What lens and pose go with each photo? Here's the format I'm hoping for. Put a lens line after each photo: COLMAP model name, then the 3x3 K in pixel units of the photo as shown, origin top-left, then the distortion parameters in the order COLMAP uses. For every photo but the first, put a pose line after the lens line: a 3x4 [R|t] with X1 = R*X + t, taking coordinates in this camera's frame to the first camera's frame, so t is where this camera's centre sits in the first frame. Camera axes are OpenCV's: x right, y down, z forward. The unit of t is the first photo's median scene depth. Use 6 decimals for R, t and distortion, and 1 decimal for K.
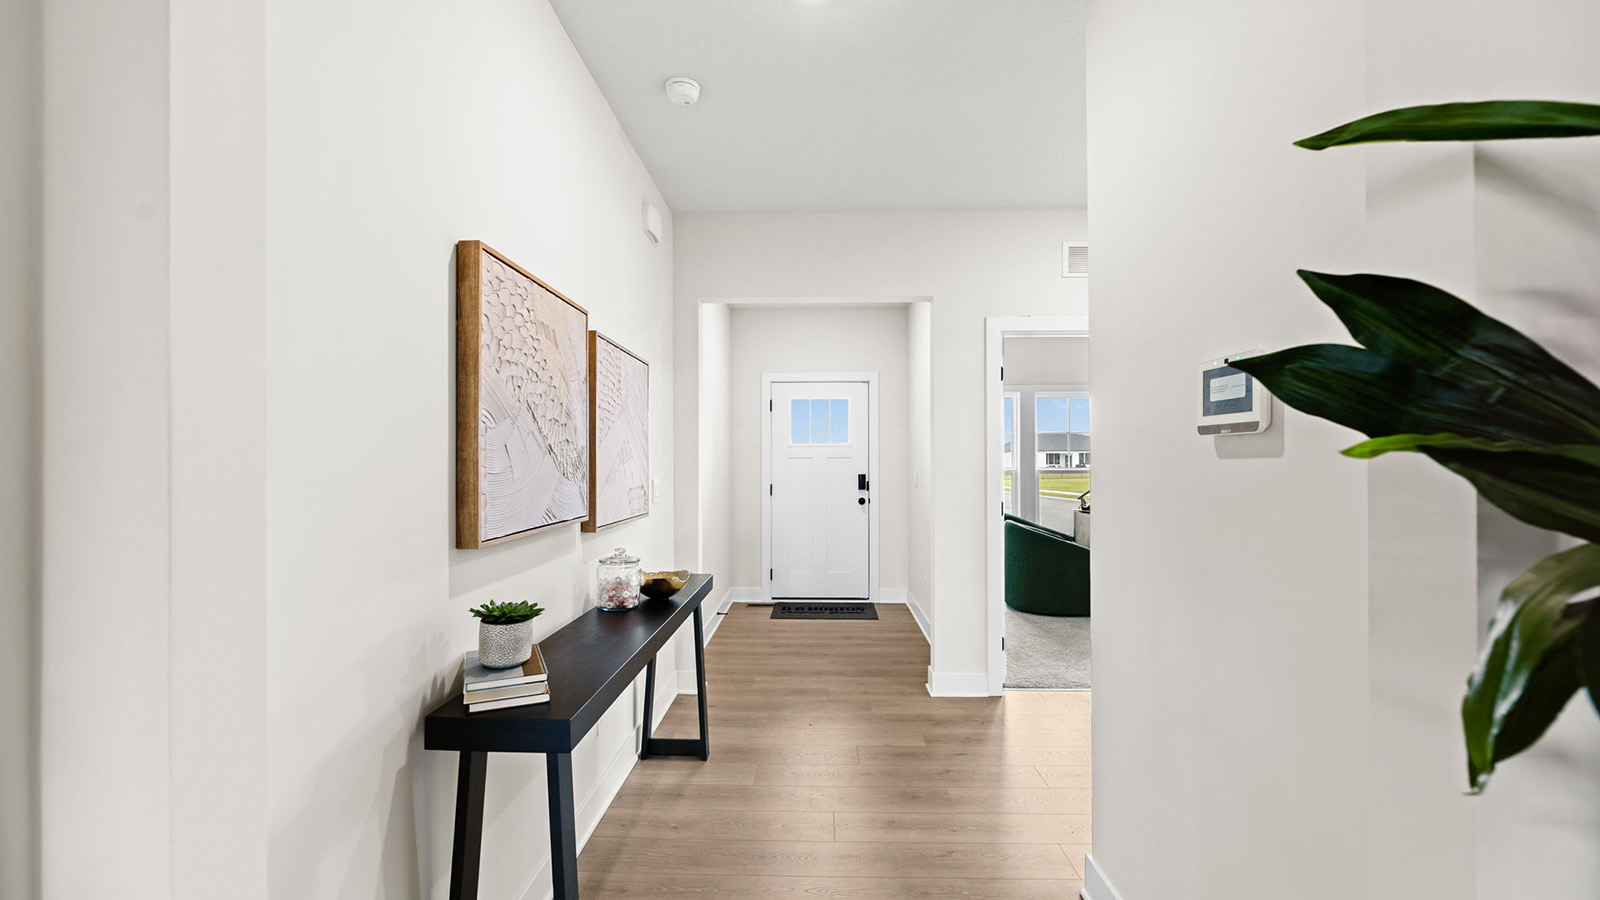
lens RADIAL K [[633.5, 0, 798.9], [0, 633.5, 457.5], [0, 0, 1]] dist [-0.009962, 0.000813]
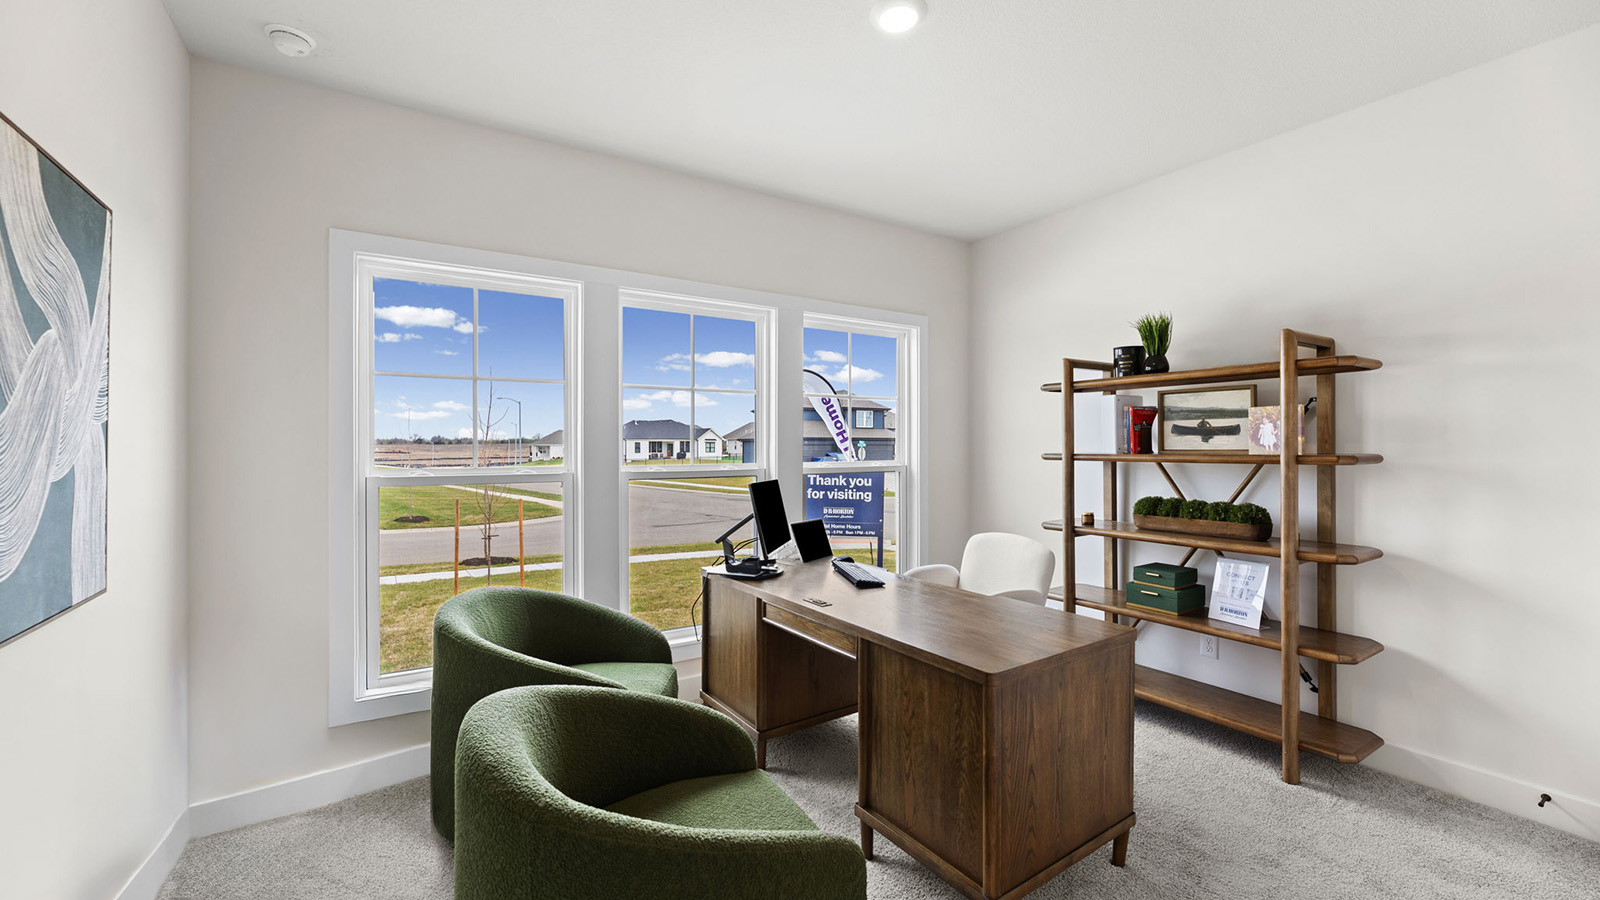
lens RADIAL K [[633.5, 0, 801.0], [0, 633.5, 449.1], [0, 0, 1]] dist [-0.009962, 0.000813]
pose [[0.820520, 0.001299, 0.571616, 0.047980], [-0.004293, 0.999983, 0.003889, 0.000632], [-0.571601, -0.005645, 0.820512, 0.120567]]
